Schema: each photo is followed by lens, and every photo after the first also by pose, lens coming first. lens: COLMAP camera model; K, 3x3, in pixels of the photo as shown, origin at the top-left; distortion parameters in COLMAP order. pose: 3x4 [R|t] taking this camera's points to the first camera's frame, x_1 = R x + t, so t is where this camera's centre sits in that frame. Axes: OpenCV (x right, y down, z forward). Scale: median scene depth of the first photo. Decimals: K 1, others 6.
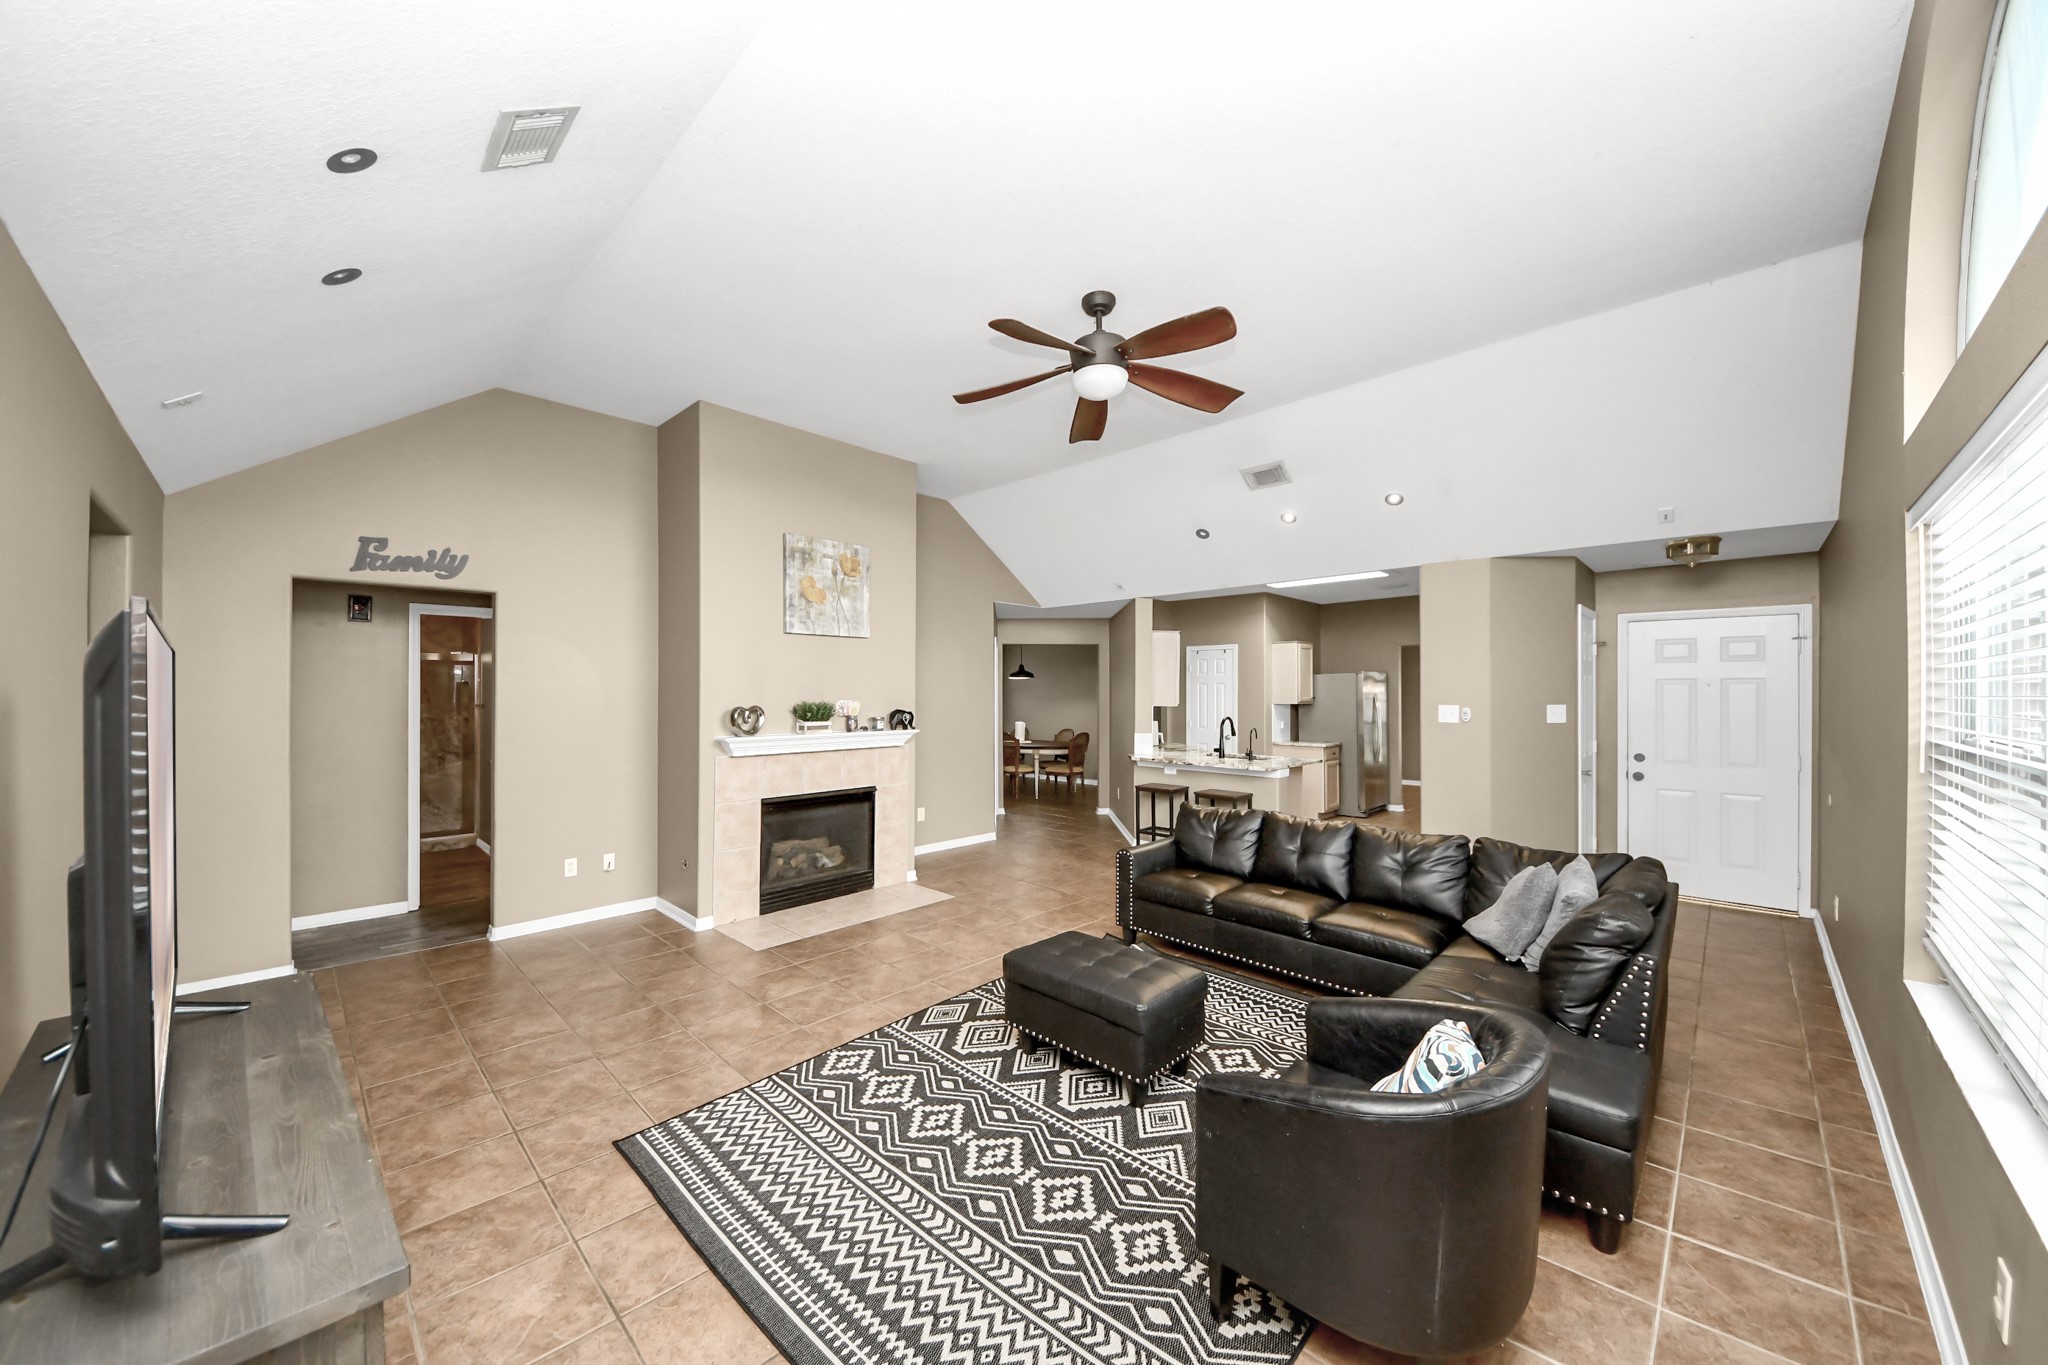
lens RADIAL K [[721.6, 0, 1024.0], [0, 721.6, 682.5], [0, 0, 1]] dist [0.038686, -0.026142]
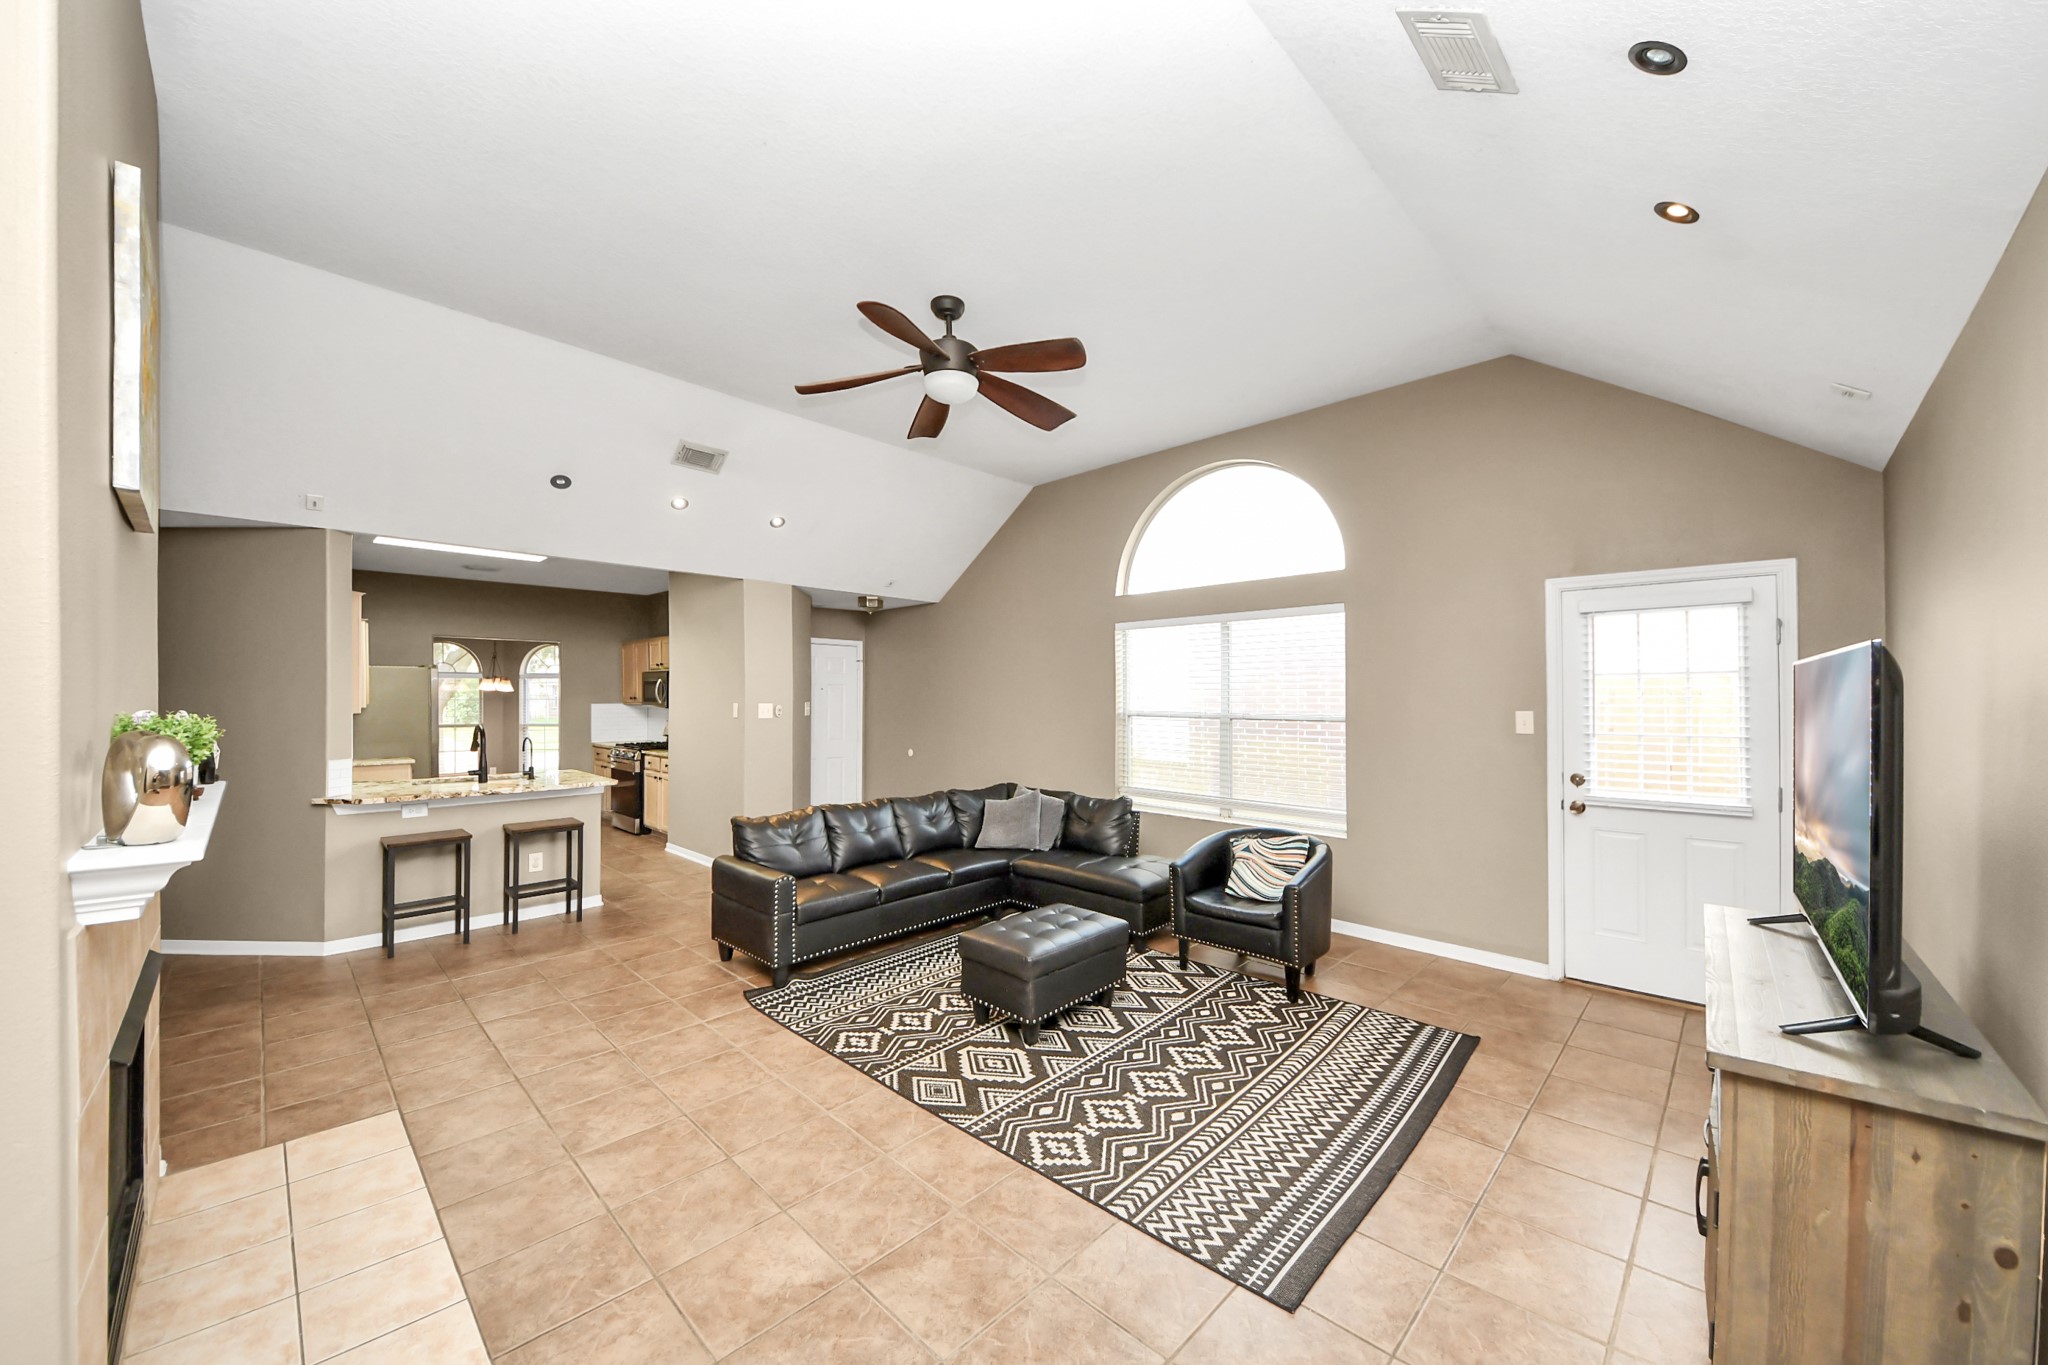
lens RADIAL K [[739.5, 0, 1009.8], [0, 739.5, 688.7], [0, 0, 1]] dist [0.009910, -0.000233]
pose [[0.008808, 0.004239, 0.999952, -0.647709], [-0.015762, 0.999867, -0.004100, 0.005865], [-0.999837, -0.015725, 0.008874, 0.635445]]
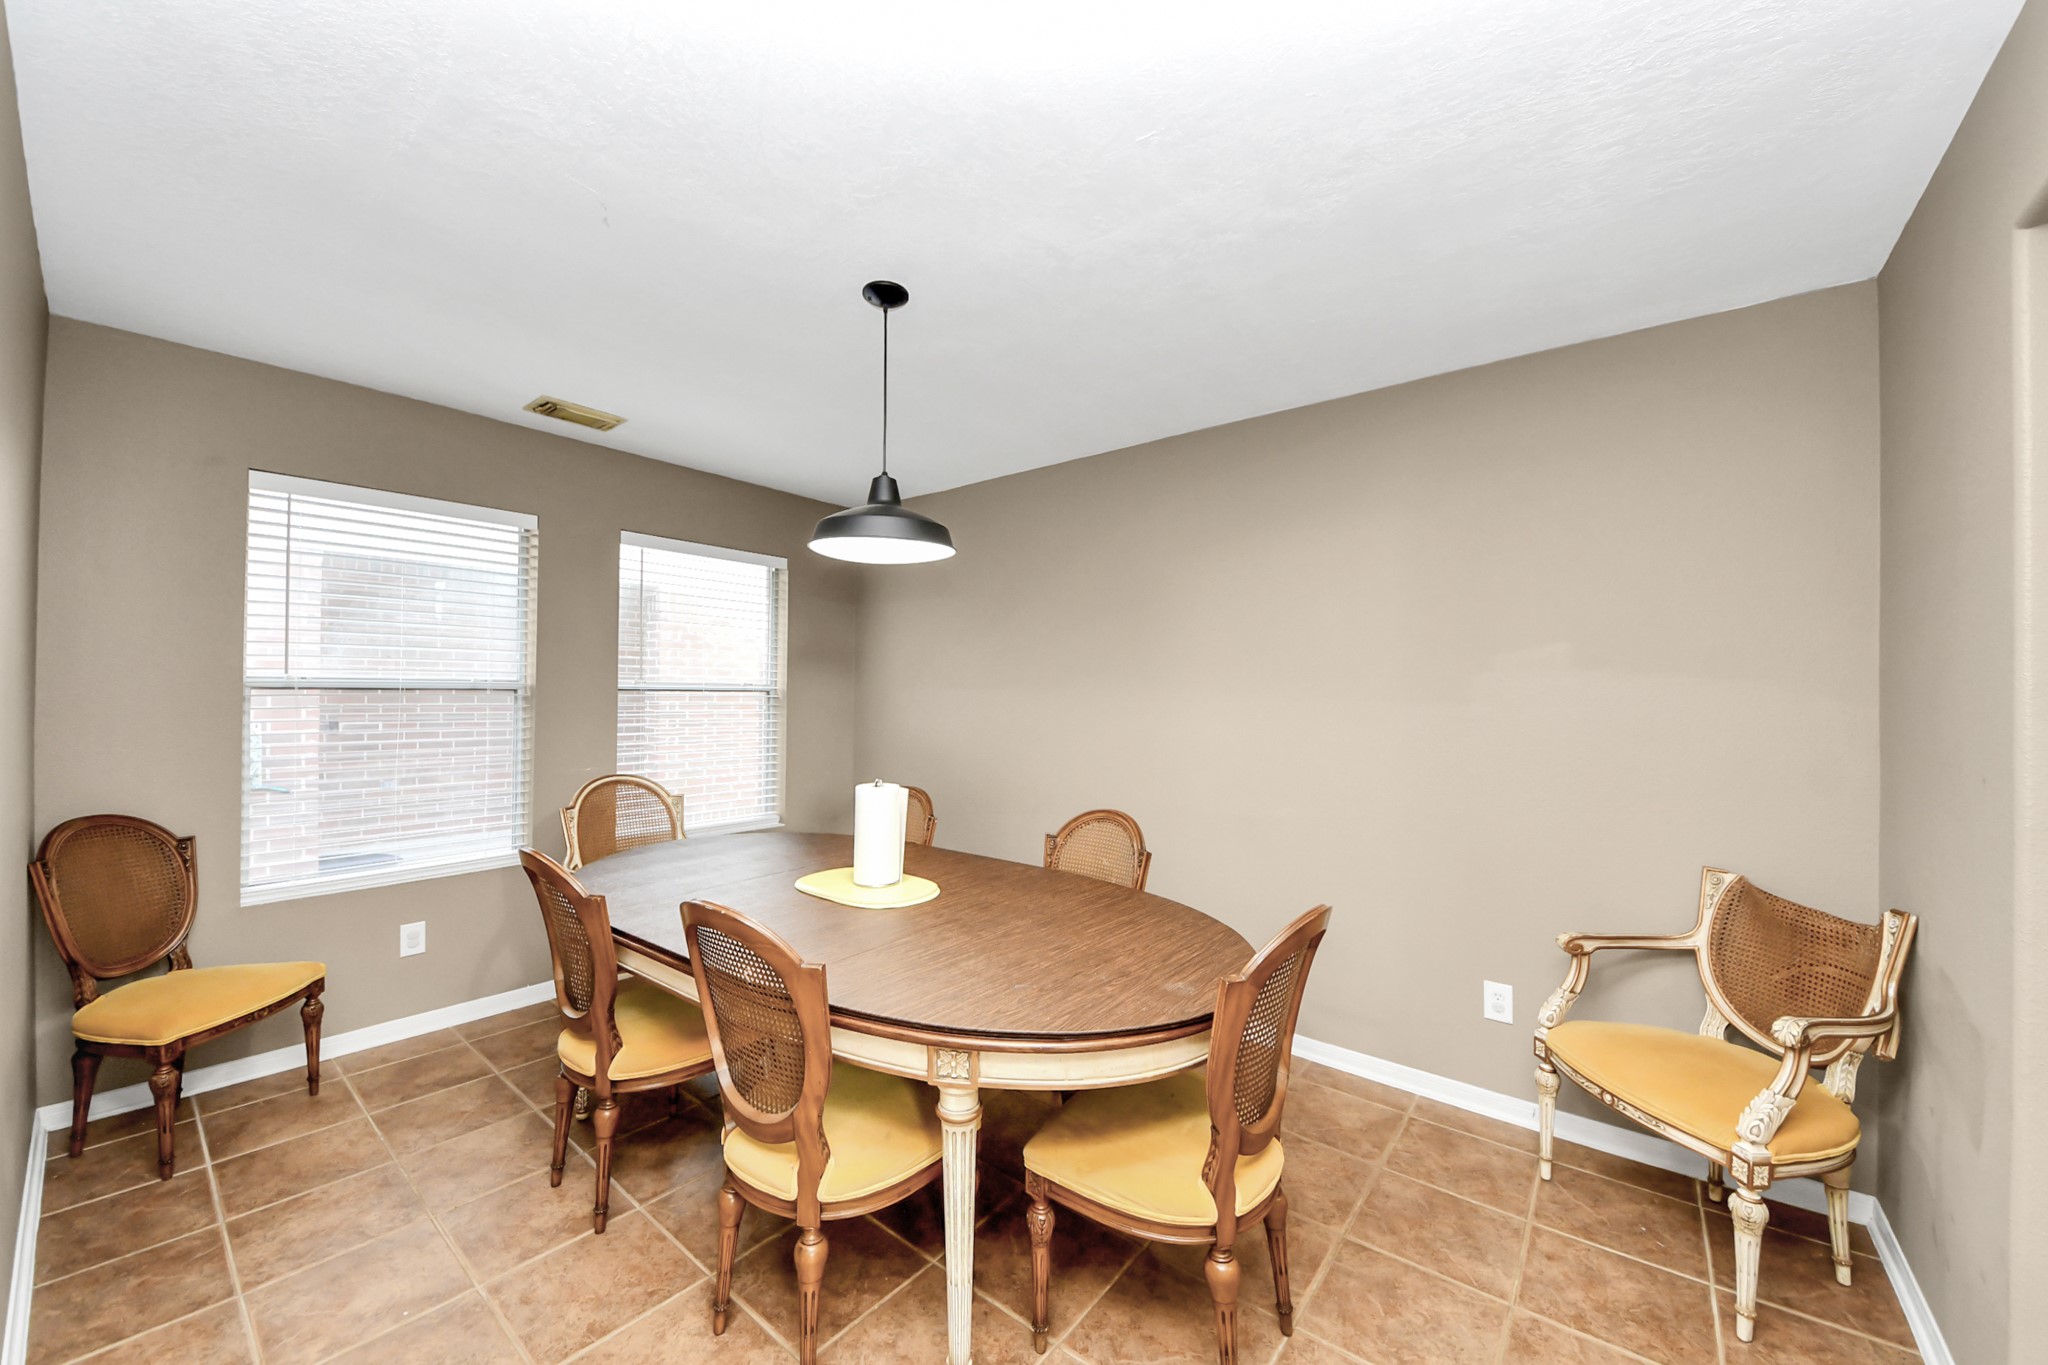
lens RADIAL K [[755.6, 0, 1024.0], [0, 755.6, 682.5], [0, 0, 1]] dist [0.023850, -0.019041]
pose [[0.996408, 0.007731, 0.084328, 0.037889], [-0.008075, 0.999960, 0.003734, 0.059339], [-0.084296, -0.004402, 0.996431, 1.757632]]
